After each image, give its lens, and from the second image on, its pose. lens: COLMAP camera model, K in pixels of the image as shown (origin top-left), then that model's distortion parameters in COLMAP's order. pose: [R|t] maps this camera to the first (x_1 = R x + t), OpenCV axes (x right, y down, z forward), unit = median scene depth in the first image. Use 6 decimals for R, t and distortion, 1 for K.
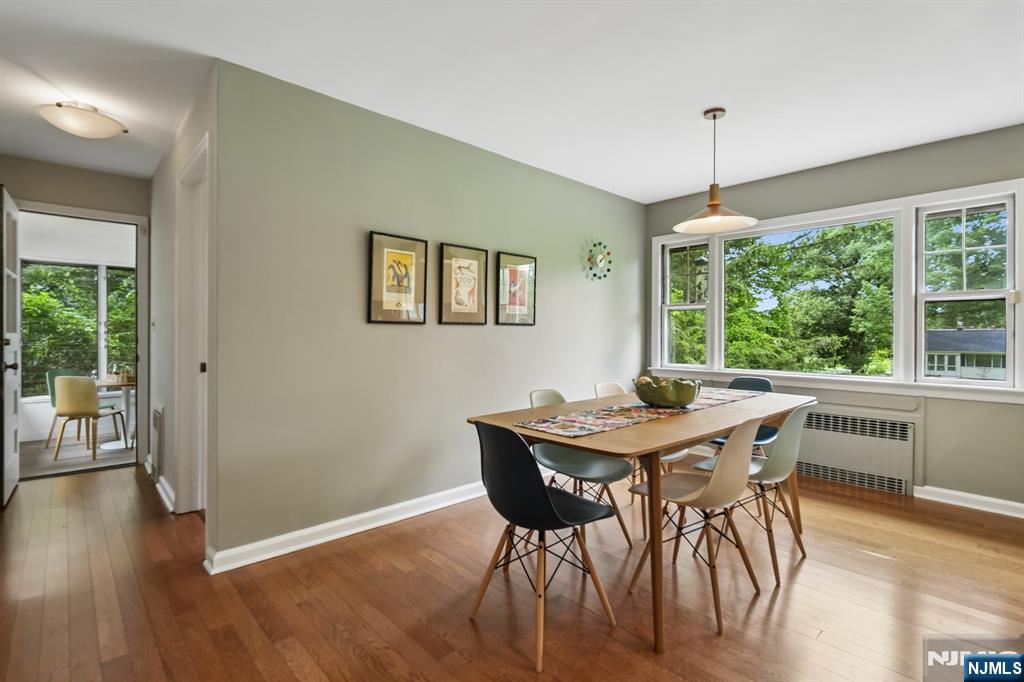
lens RADIAL K [[476.6, 0, 512.0], [0, 476.6, 341.0], [0, 0, 1]] dist [-0.000506, -0.001278]
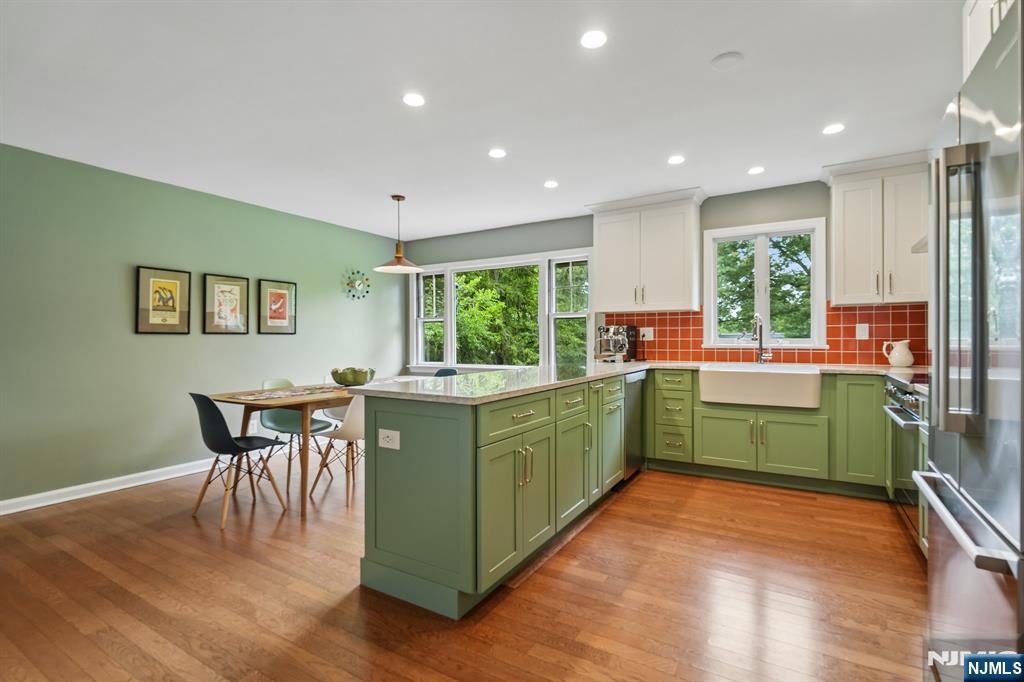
lens RADIAL K [[476.6, 0, 512.0], [0, 476.6, 341.0], [0, 0, 1]] dist [-0.000506, -0.001278]
pose [[0.961218, -0.007743, 0.275680, 0.315707], [0.011277, 0.999873, -0.011237, 0.009540], [-0.275558, 0.013910, 0.961184, -0.532558]]
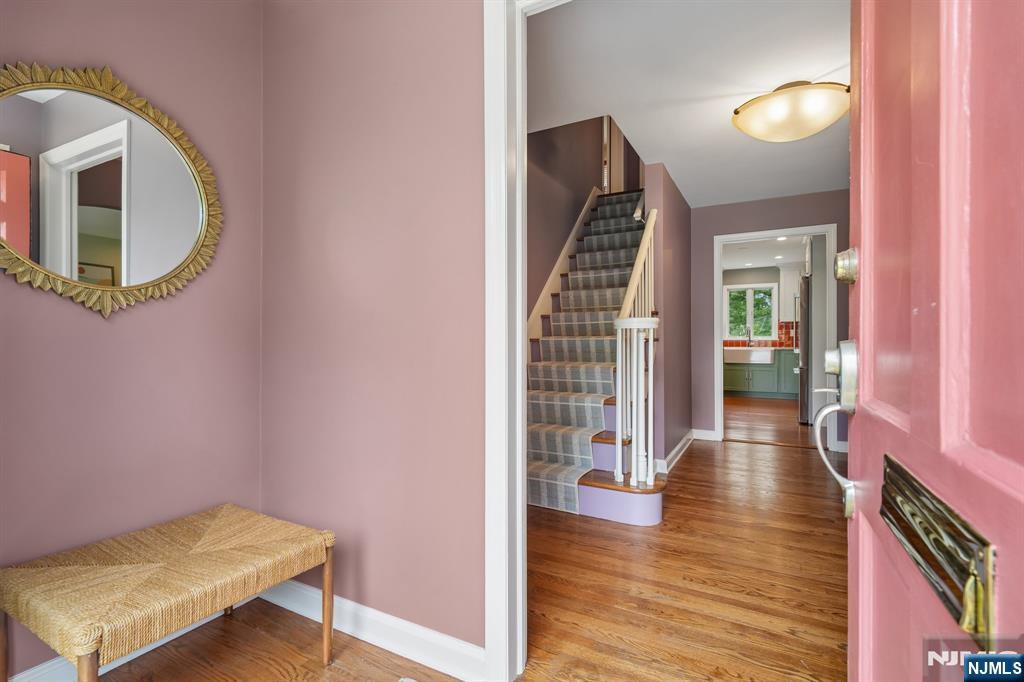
lens RADIAL K [[476.6, 0, 512.0], [0, 476.6, 341.0], [0, 0, 1]] dist [-0.000506, -0.001278]
pose [[0.948274, -0.002432, 0.317443, -0.999595], [0.008014, 0.999835, -0.016279, 0.063634], [-0.317351, 0.017981, 0.948138, -1.791431]]
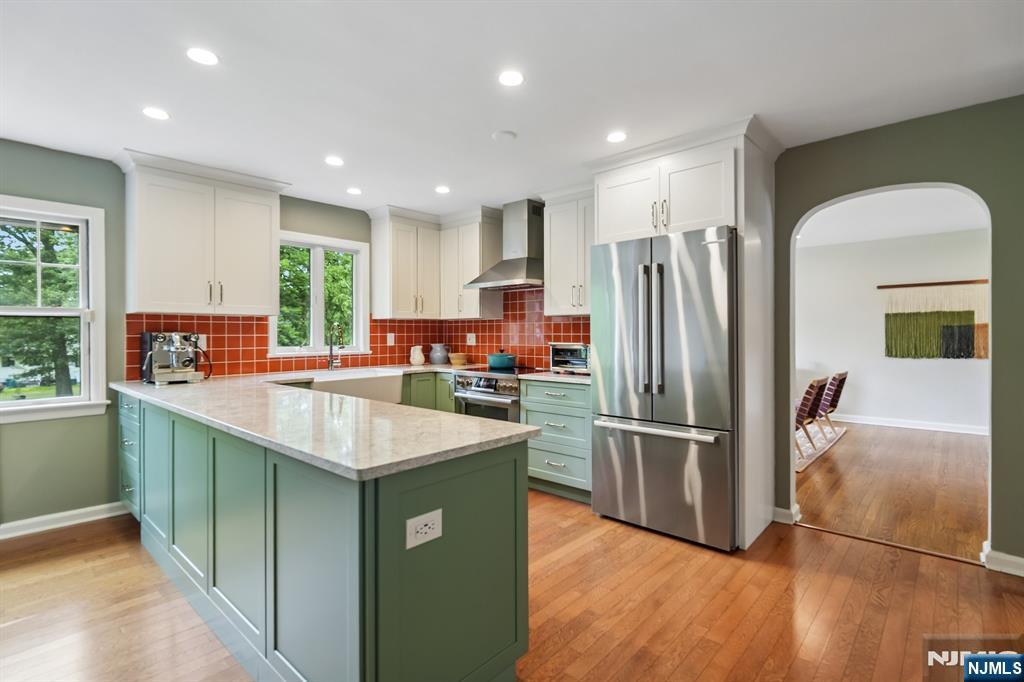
lens RADIAL K [[486.6, 0, 513.9], [0, 486.6, 337.0], [0, 0, 1]] dist [0.001243, 0.000048]
pose [[-0.086222, -0.010020, 0.996226, -0.118084], [0.020557, 0.999719, 0.011835, -0.037637], [-0.996064, 0.021500, -0.085991, 0.138745]]
